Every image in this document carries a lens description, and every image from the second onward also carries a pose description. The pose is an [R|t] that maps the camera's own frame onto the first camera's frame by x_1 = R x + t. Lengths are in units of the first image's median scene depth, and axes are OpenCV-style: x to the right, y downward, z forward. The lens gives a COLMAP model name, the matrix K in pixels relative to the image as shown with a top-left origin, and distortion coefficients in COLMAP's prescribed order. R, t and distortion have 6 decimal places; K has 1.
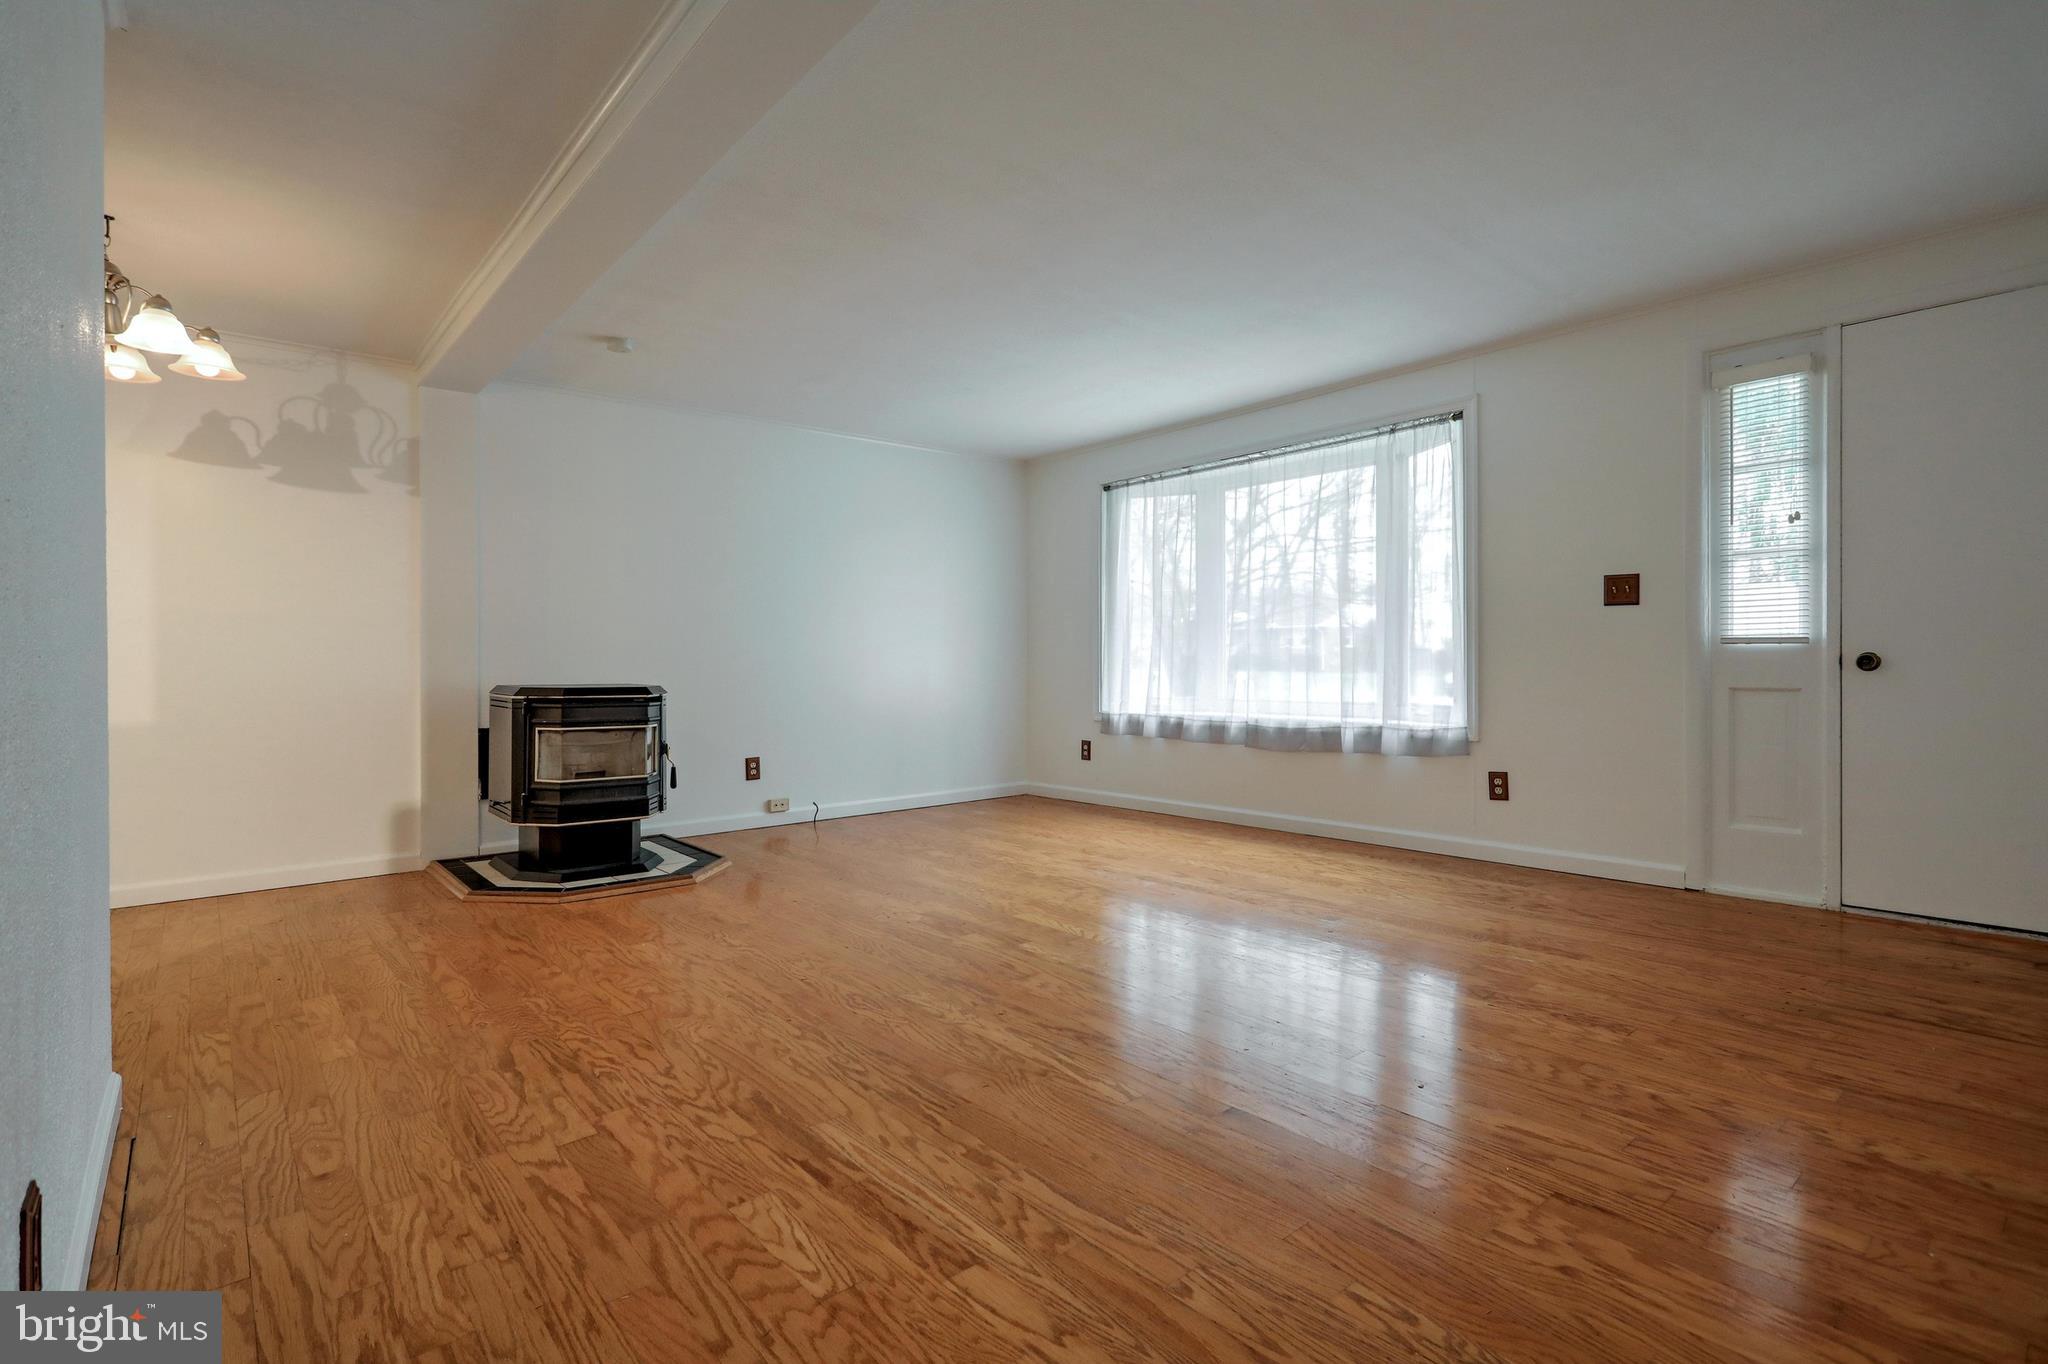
lens RADIAL K [[968.5, 0, 994.9], [0, 968.5, 623.3], [0, 0, 1]] dist [-0.001066, 0.000617]
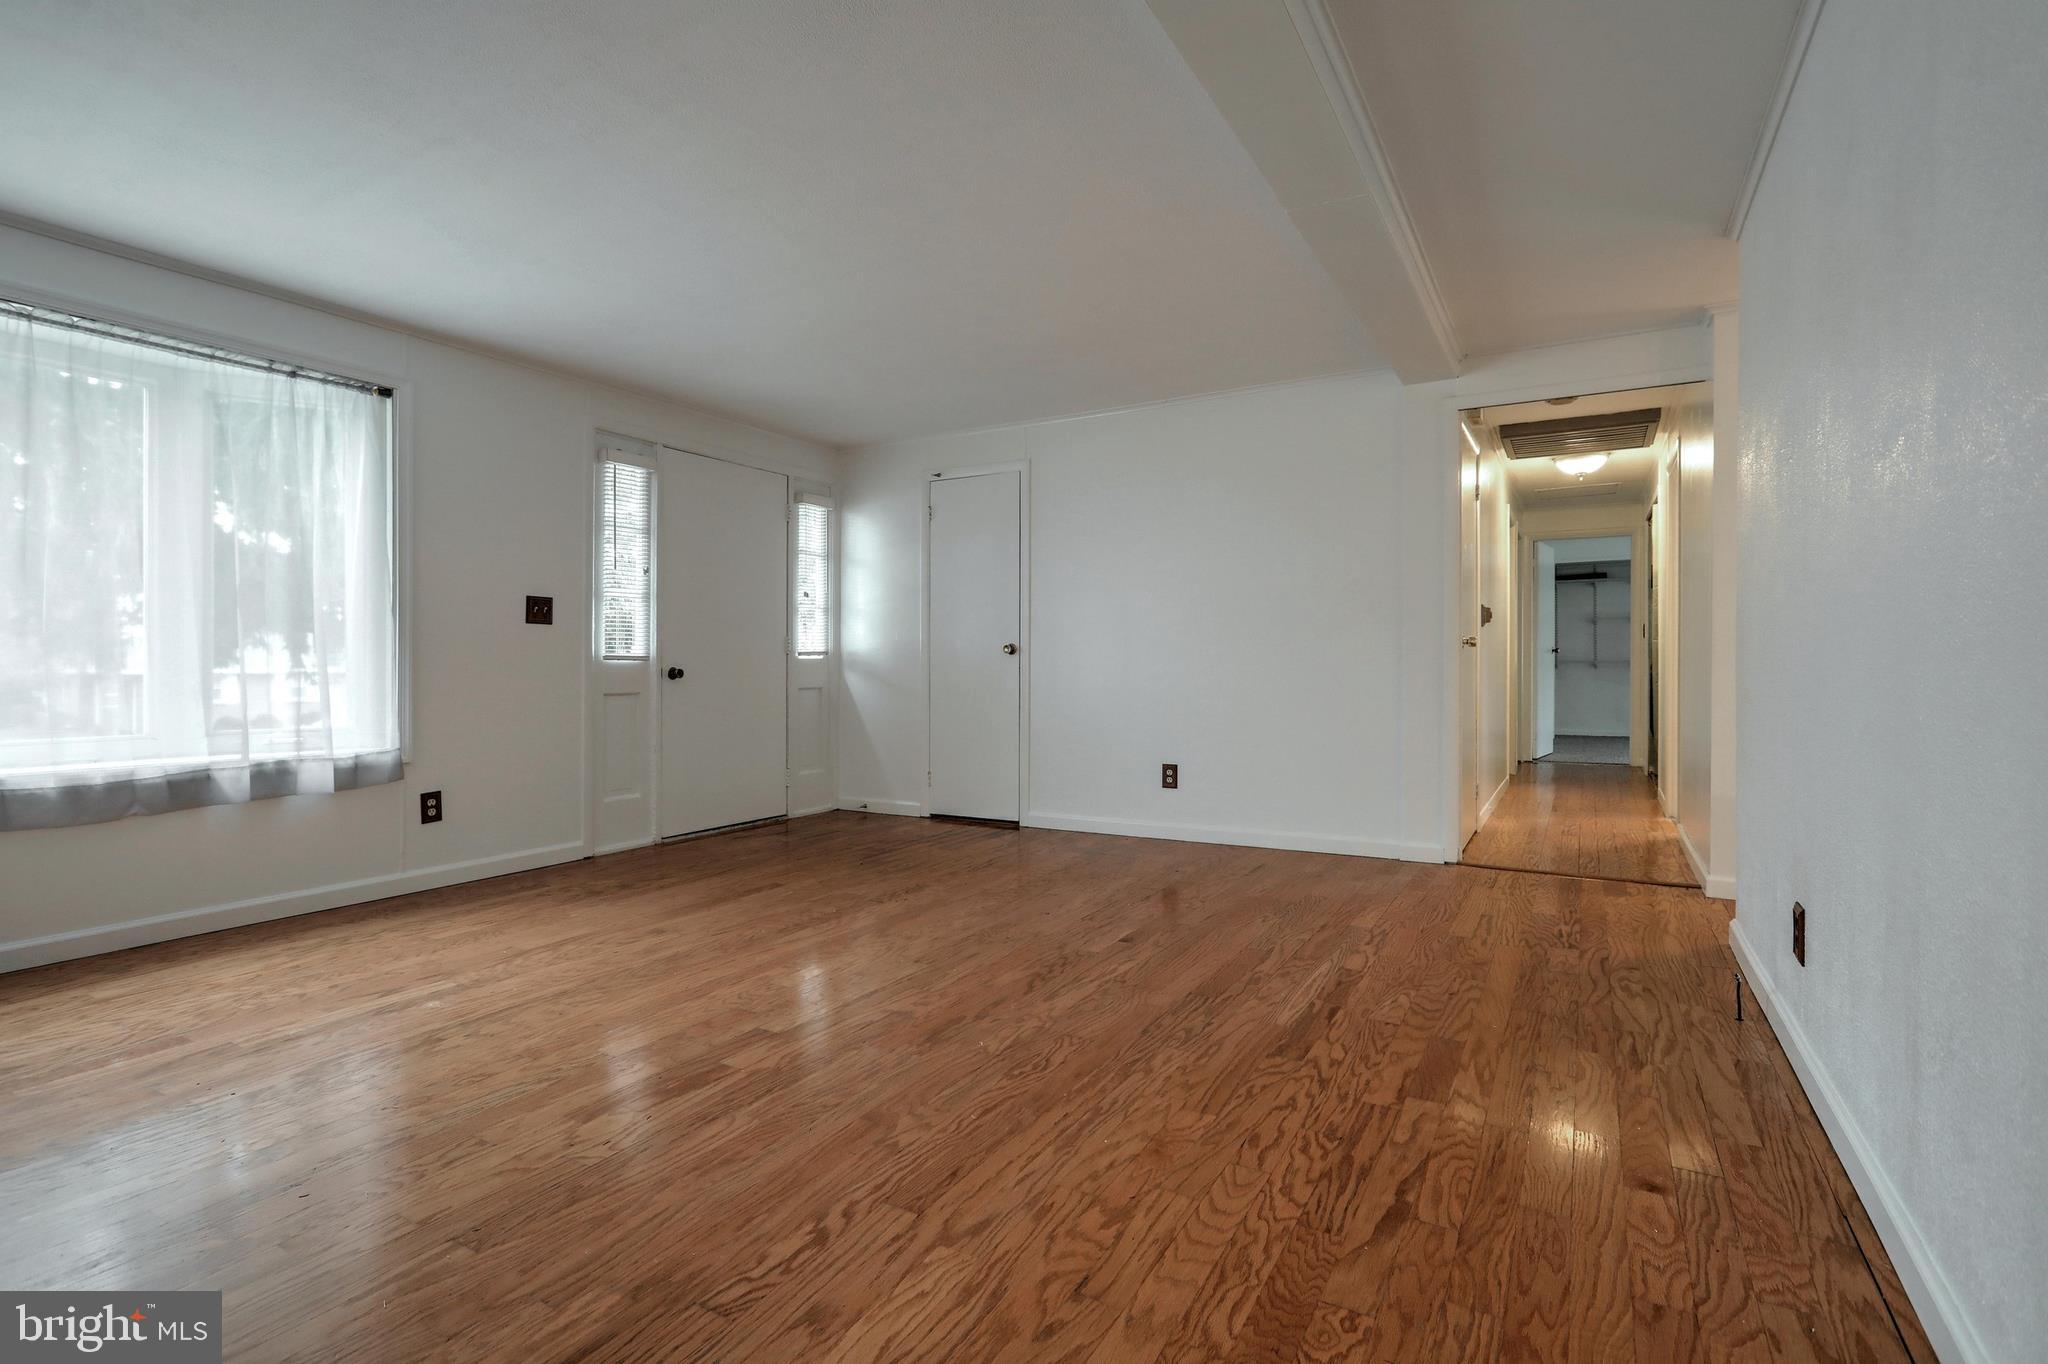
lens RADIAL K [[983.8, 0, 1030.7], [0, 983.8, 657.0], [0, 0, 1]] dist [-0.002029, -0.000115]
pose [[-0.358728, 0.020880, 0.933209, -0.678867], [-0.027497, 0.999080, -0.032923, 0.045195], [-0.933037, -0.037471, -0.357823, 0.947352]]
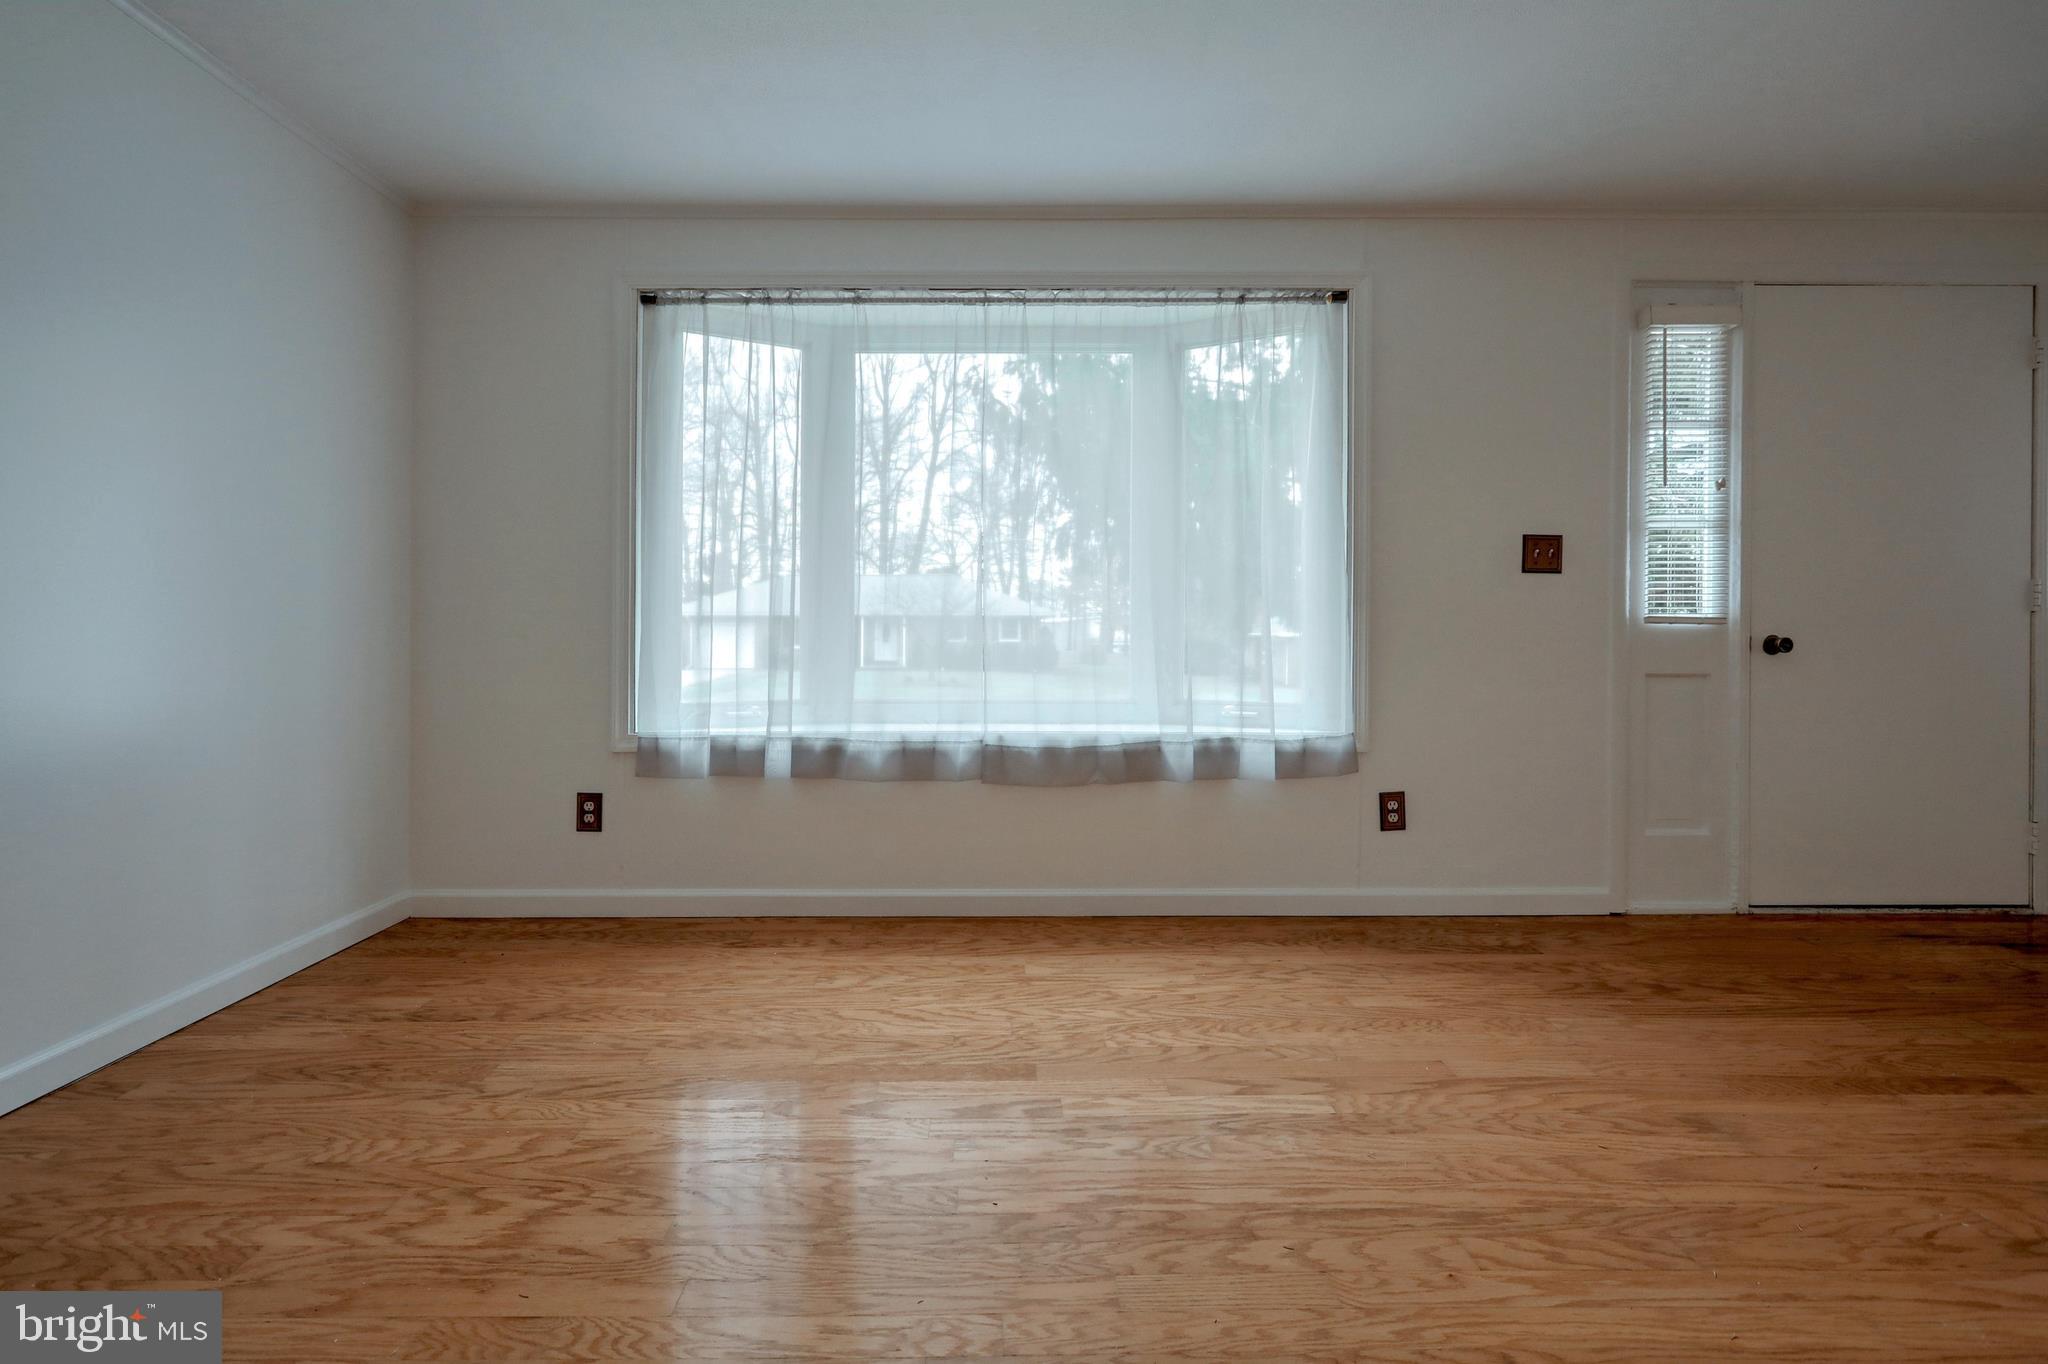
lens RADIAL K [[991.6, 0, 981.3], [0, 991.6, 632.2], [0, 0, 1]] dist [0.000957, 0.000964]
pose [[0.631926, 0.011930, 0.774937, -0.308739], [-0.038081, 0.999152, 0.015672, 0.038044], [-0.774093, -0.039414, 0.631844, 0.907540]]
